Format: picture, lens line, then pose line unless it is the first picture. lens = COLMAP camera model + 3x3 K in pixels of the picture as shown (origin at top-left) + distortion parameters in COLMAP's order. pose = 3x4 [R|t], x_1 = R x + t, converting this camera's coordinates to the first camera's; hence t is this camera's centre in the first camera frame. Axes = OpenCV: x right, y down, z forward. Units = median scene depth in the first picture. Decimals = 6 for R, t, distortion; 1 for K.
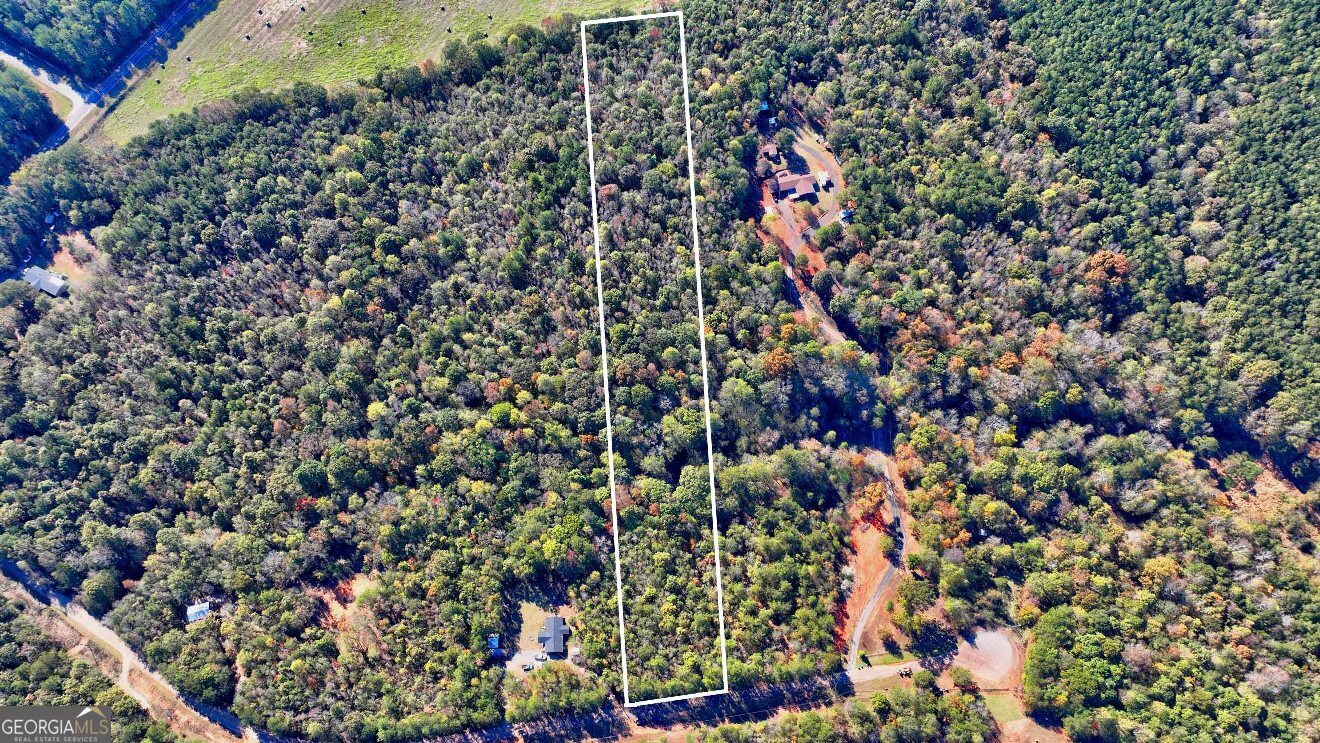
lens RADIAL K [[929.2, 0, 663.0], [0, 929.2, 371.7], [0, 0, 1]] dist [0.000429, 0.012788]
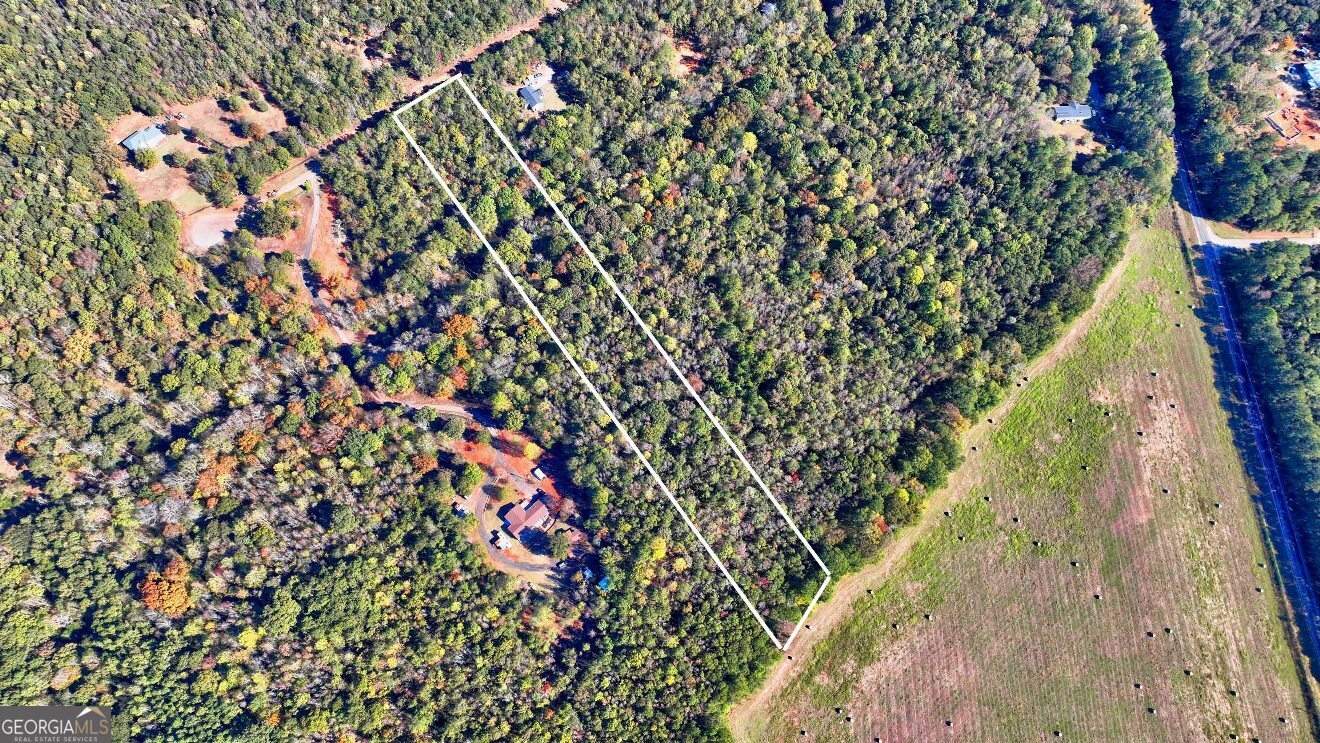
lens RADIAL K [[929.2, 0, 663.0], [0, 929.2, 371.7], [0, 0, 1]] dist [0.000429, 0.012788]
pose [[-0.860424, 0.458584, -0.222197, 0.177731], [-0.478656, -0.577747, 0.661133, -0.827415], [0.174812, 0.675211, 0.716611, 0.318839]]
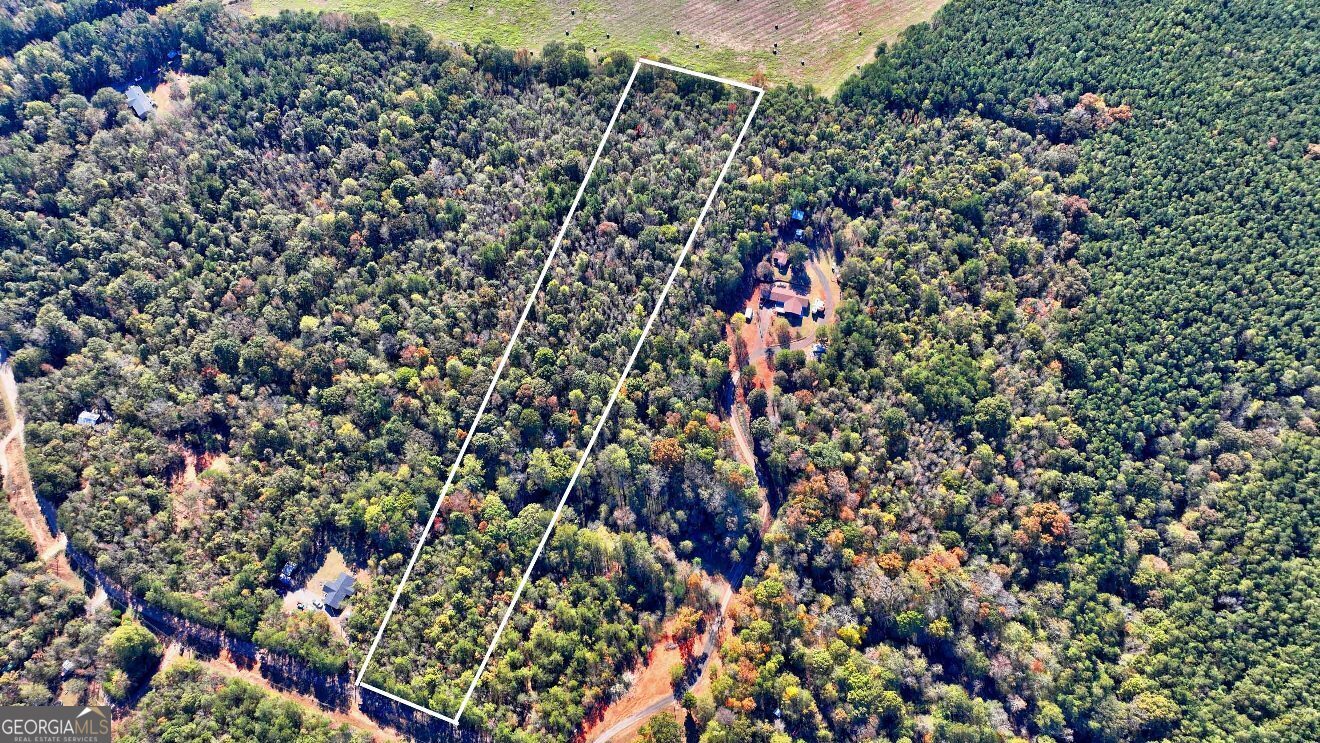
lens RADIAL K [[929.2, 0, 663.0], [0, 929.2, 371.7], [0, 0, 1]] dist [0.000429, 0.012788]
pose [[0.882407, 0.428337, -0.194640, 0.268706], [-0.437445, 0.899235, -0.004261, -0.078203], [0.173202, 0.088904, 0.980866, 0.031401]]
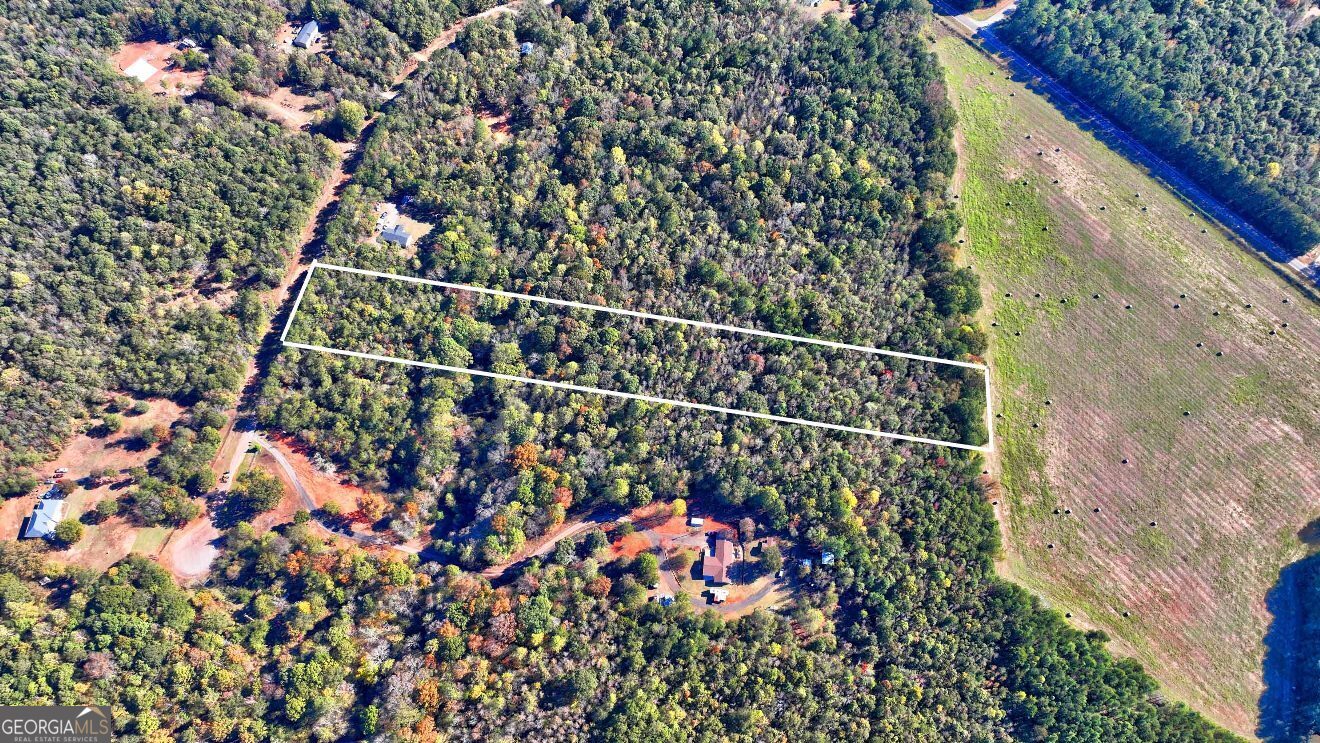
lens RADIAL K [[929.2, 0, 663.0], [0, 929.2, 371.7], [0, 0, 1]] dist [0.000429, 0.012788]
pose [[-0.331632, 0.834811, -0.439444, 0.428886], [-0.884201, -0.112622, 0.453326, -0.573799], [0.328950, 0.538894, 0.775490, 0.219946]]
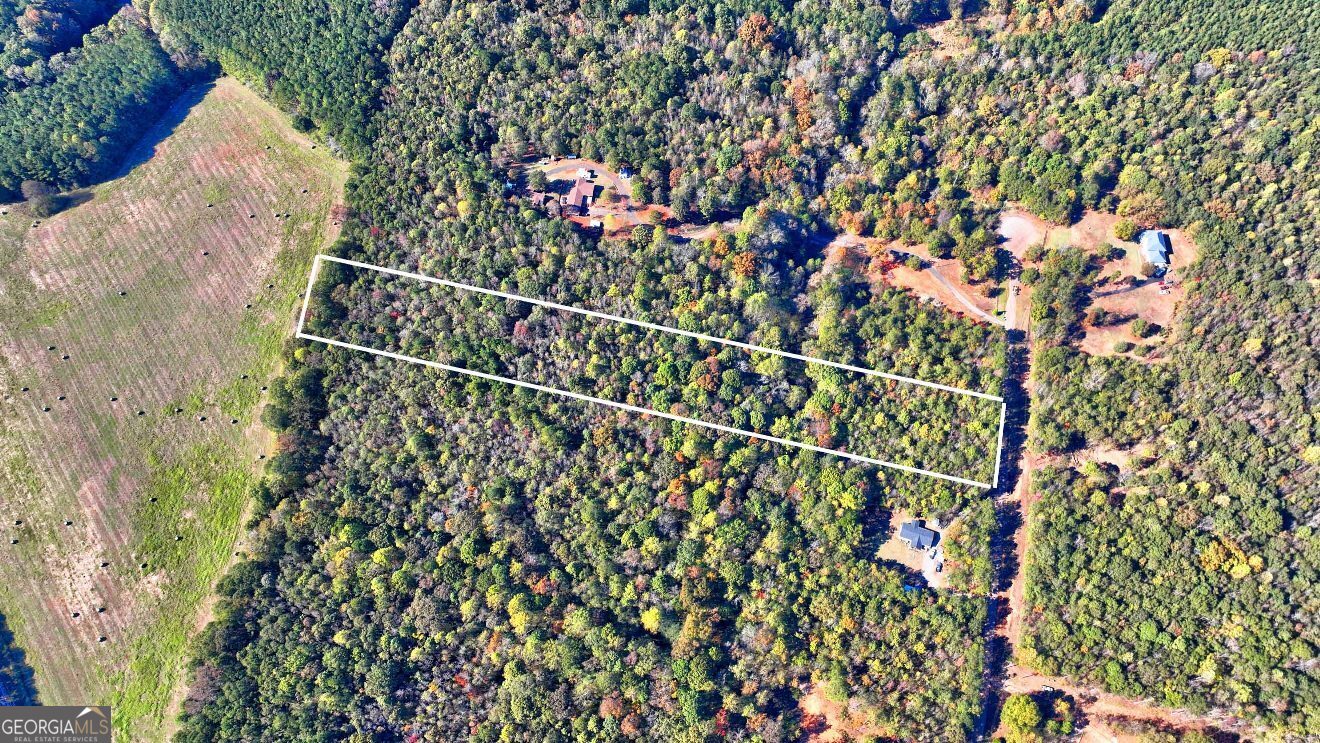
lens RADIAL K [[929.2, 0, 663.0], [0, 929.2, 371.7], [0, 0, 1]] dist [0.000429, 0.012788]
pose [[0.373085, -0.827197, 0.420182, -0.474141], [0.866200, 0.472812, 0.161700, -0.210198], [-0.332425, 0.303634, 0.892917, 0.080216]]
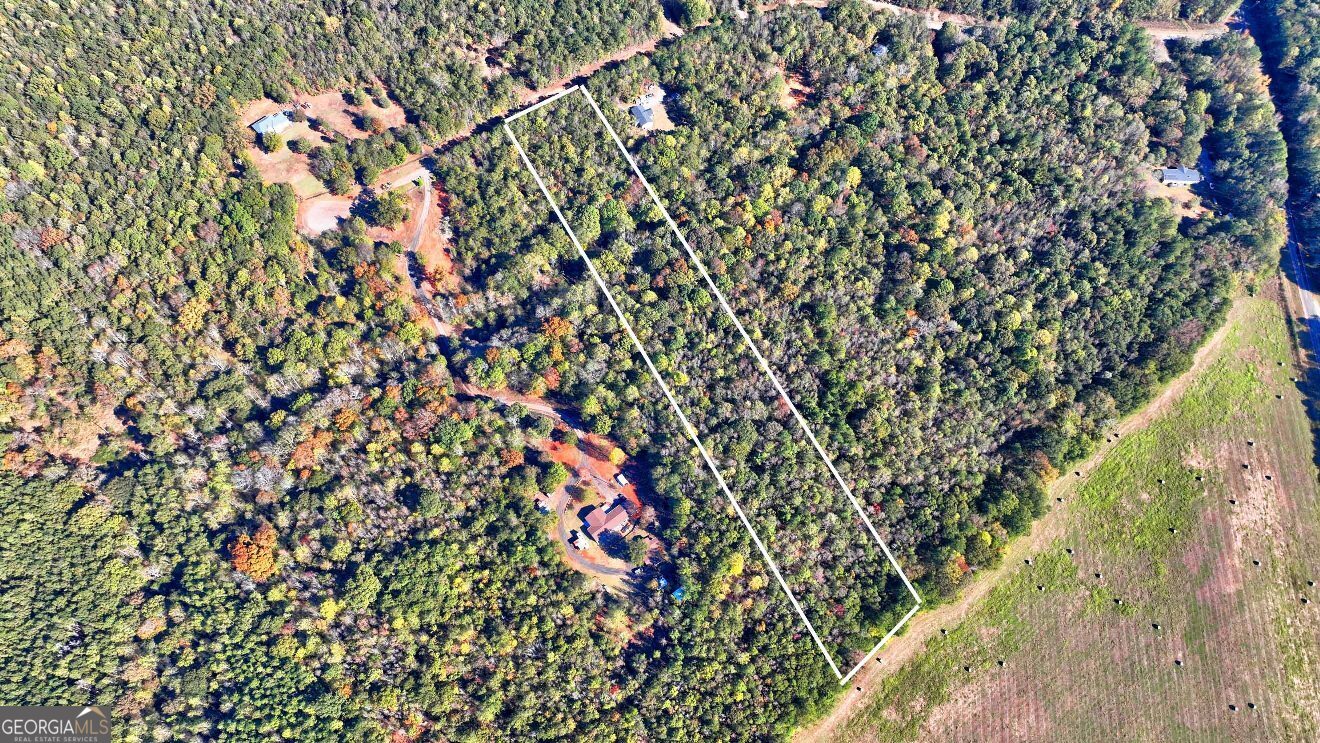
lens RADIAL K [[929.2, 0, 663.0], [0, 929.2, 371.7], [0, 0, 1]] dist [0.000429, 0.012788]
pose [[-0.910598, 0.363616, -0.196455, 0.234488], [-0.389016, -0.593569, 0.704516, -0.827076], [0.139564, 0.717955, 0.681955, 0.317615]]
